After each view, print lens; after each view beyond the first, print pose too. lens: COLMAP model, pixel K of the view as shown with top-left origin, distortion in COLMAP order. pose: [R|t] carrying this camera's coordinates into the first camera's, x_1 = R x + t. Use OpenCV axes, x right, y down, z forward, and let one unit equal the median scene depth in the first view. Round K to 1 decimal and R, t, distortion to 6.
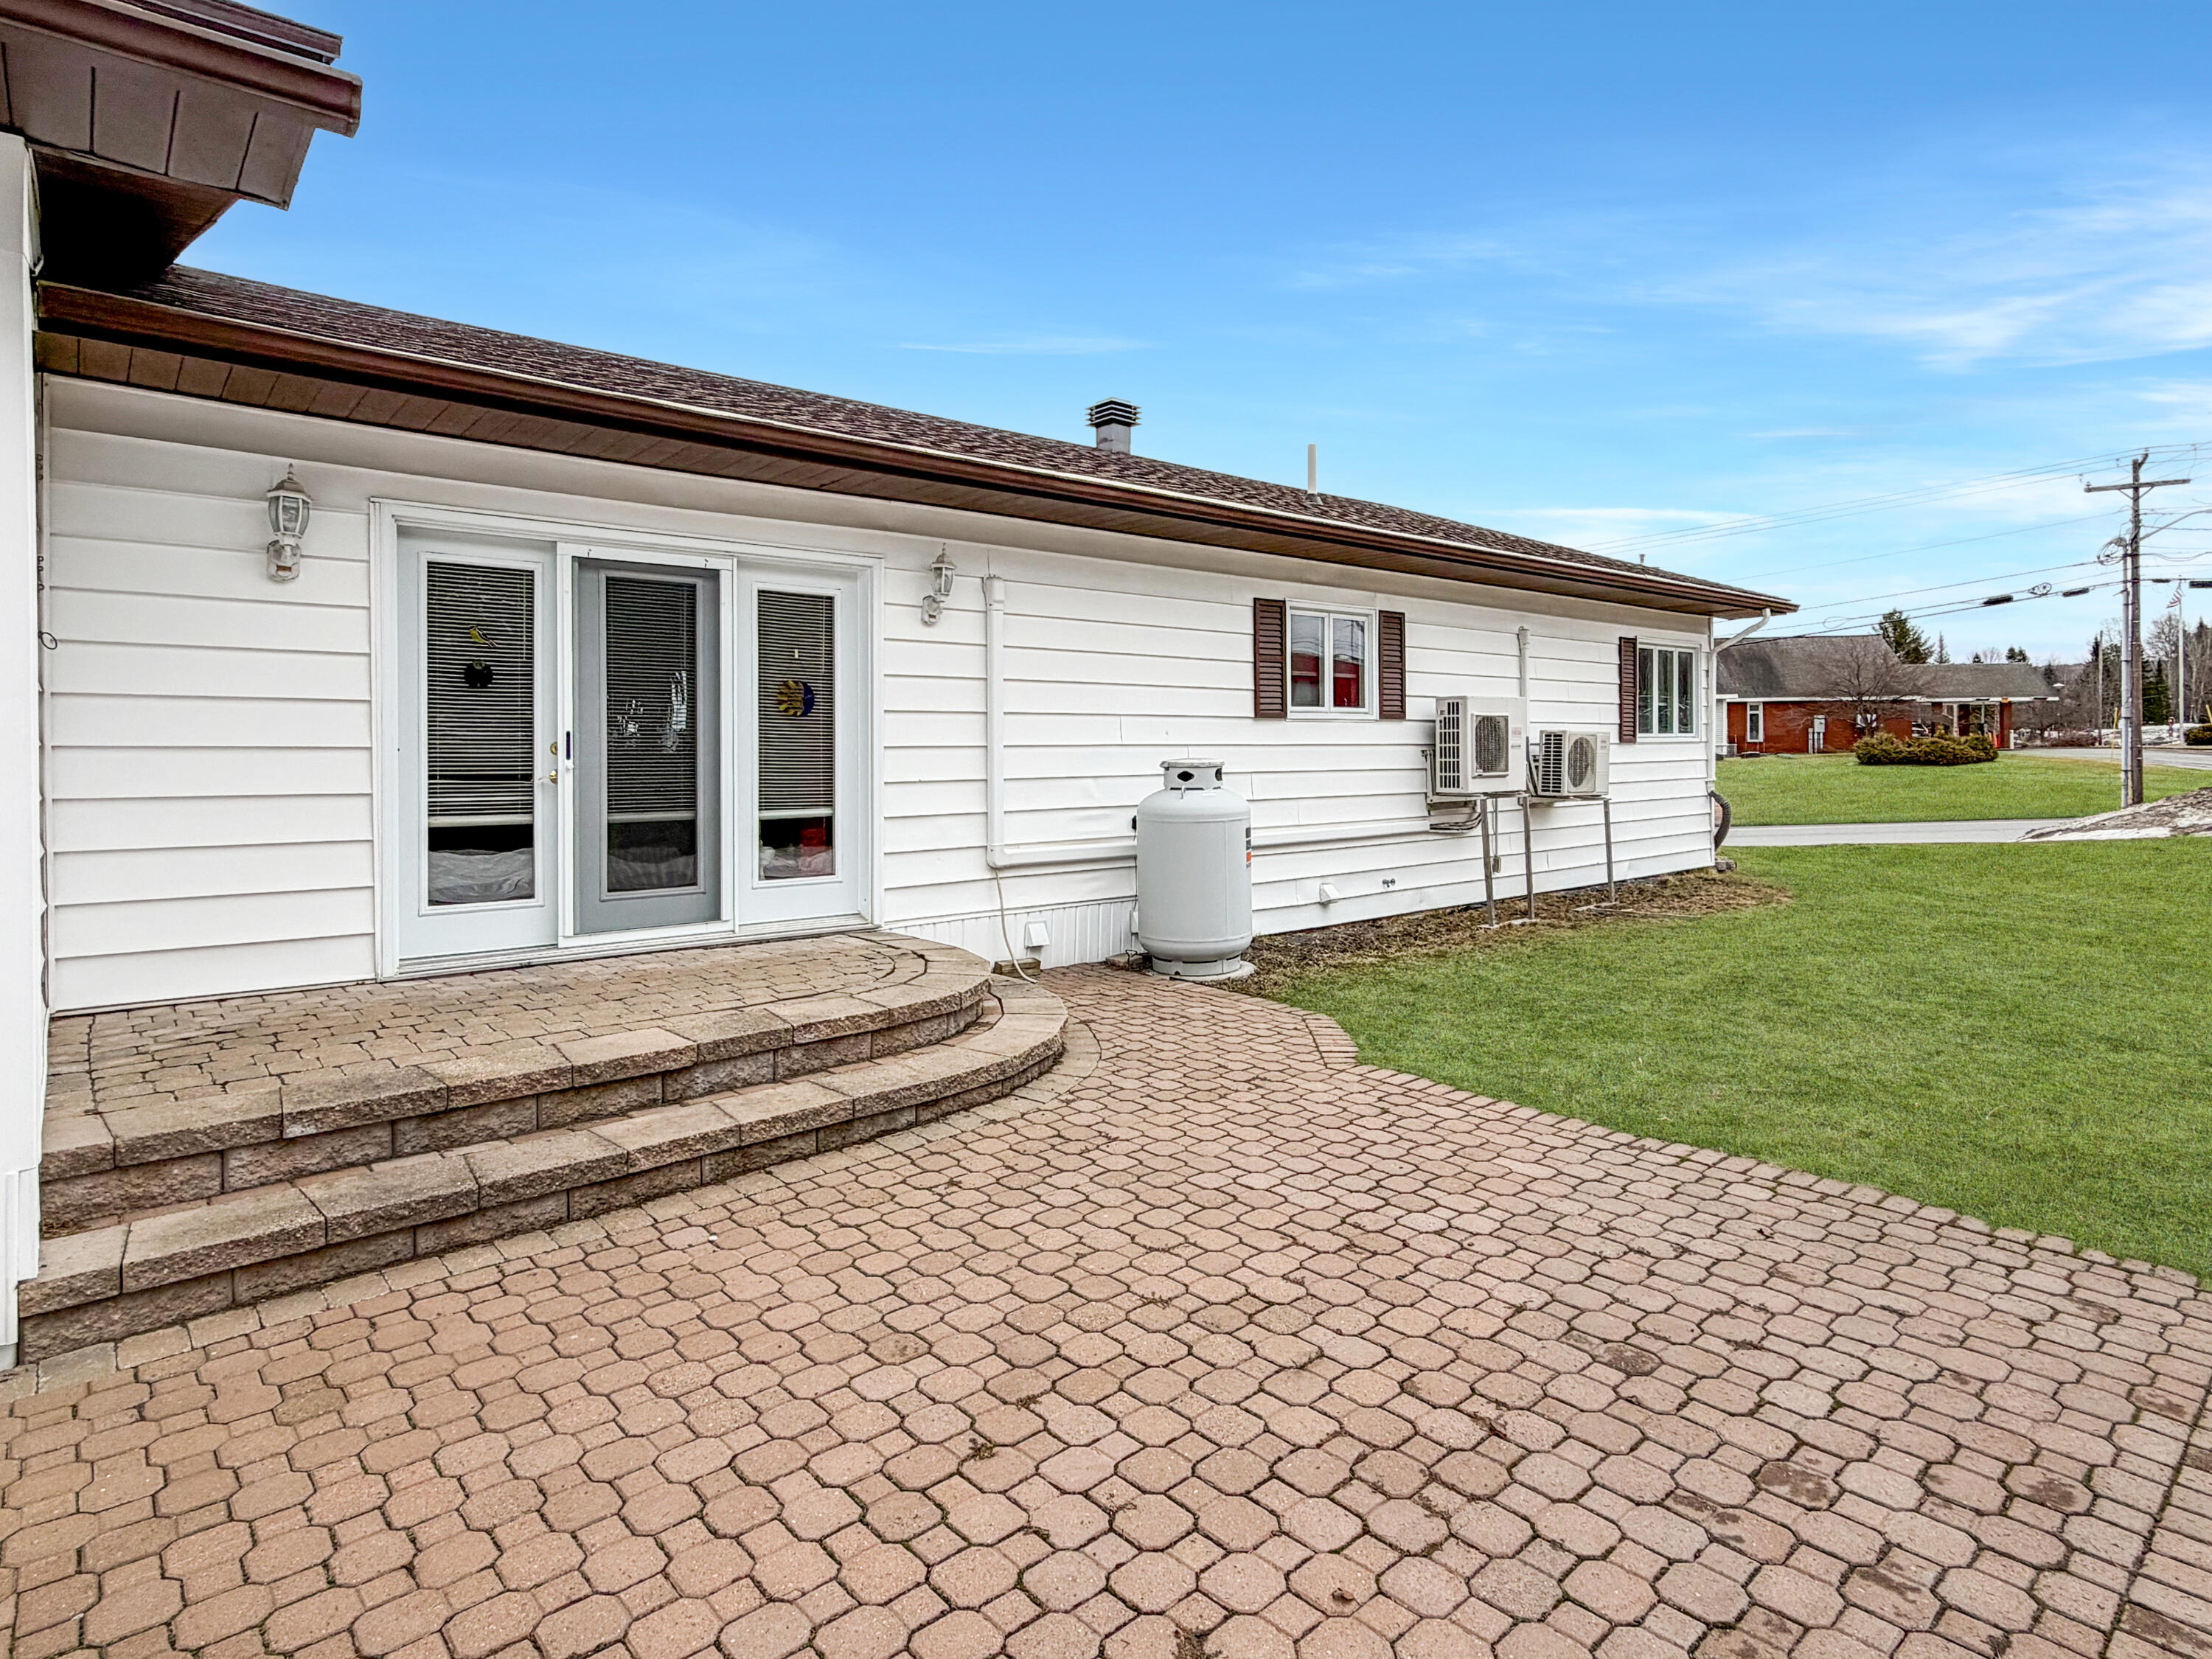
lens RADIAL K [[1219.2, 0, 1112.4], [0, 1219.2, 763.6], [0, 0, 1]] dist [0.003377, -0.001482]
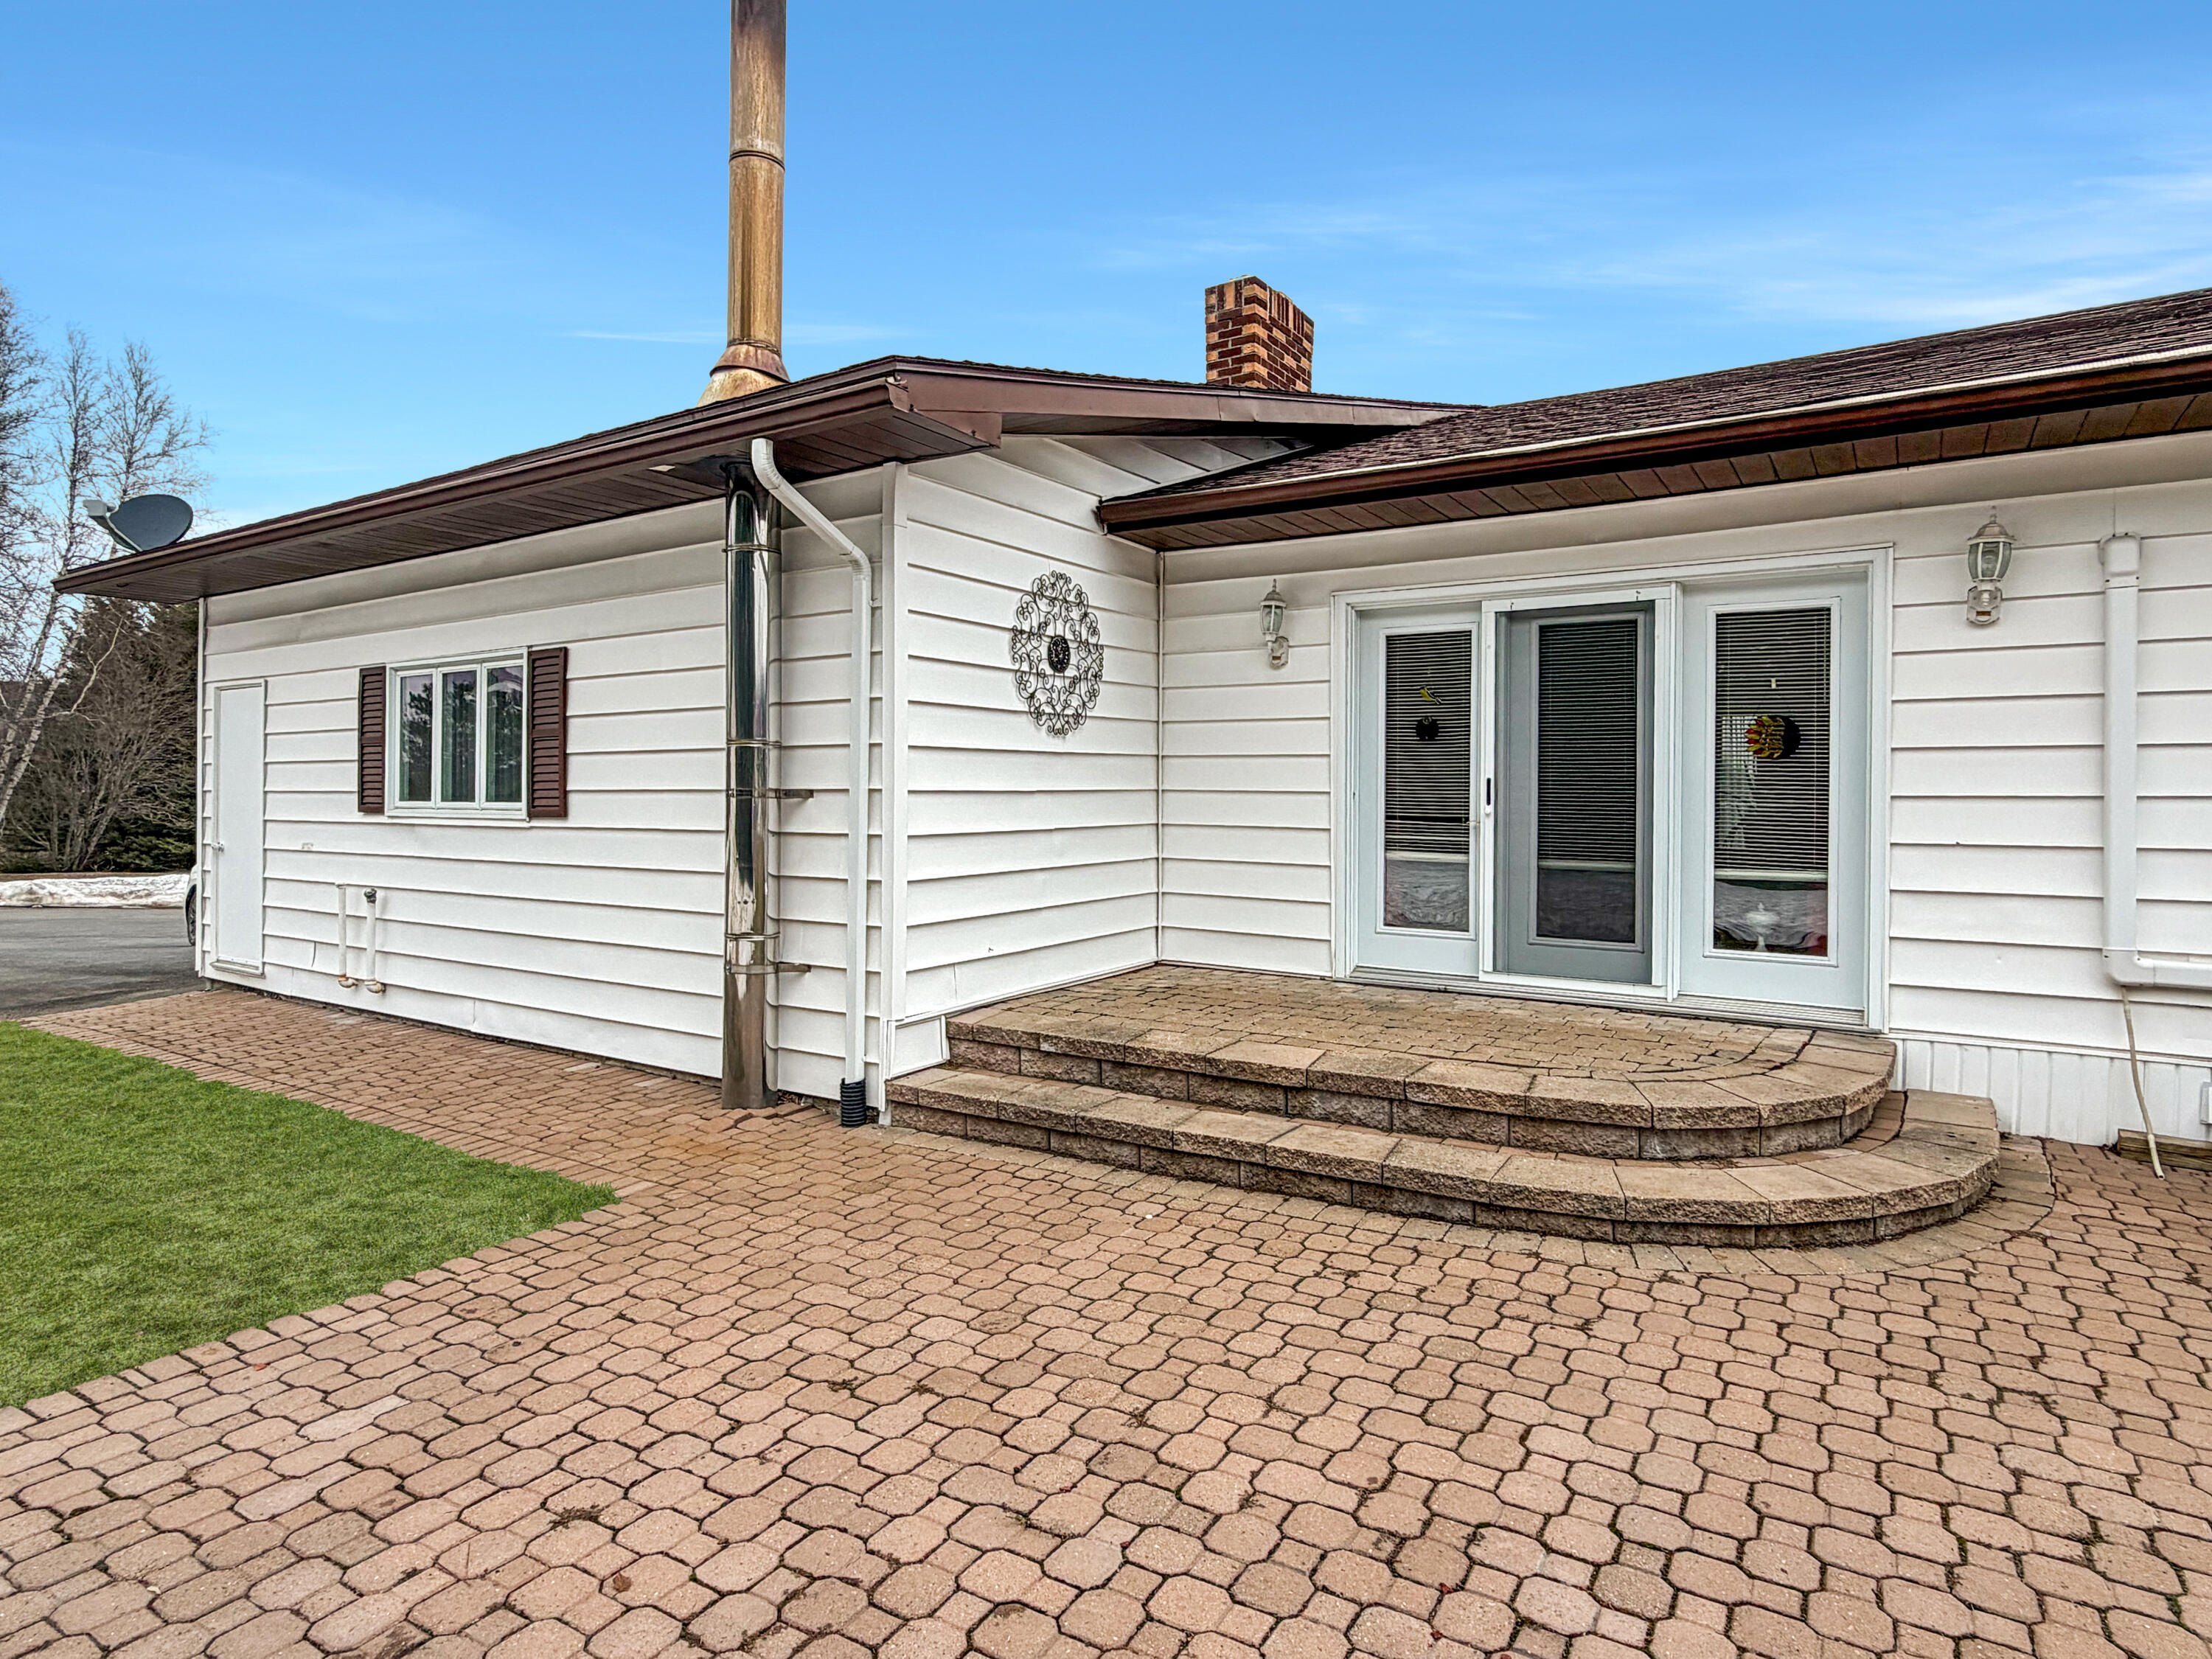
lens RADIAL K [[1210.6, 0, 1104.9], [0, 1210.6, 792.5], [0, 0, 1]] dist [-0.003629, -0.001617]
pose [[0.289344, 0.006701, -0.957202, 0.624117], [-0.020428, 0.999791, 0.000824, -0.011105], [0.957007, 0.019315, 0.289421, 0.511785]]
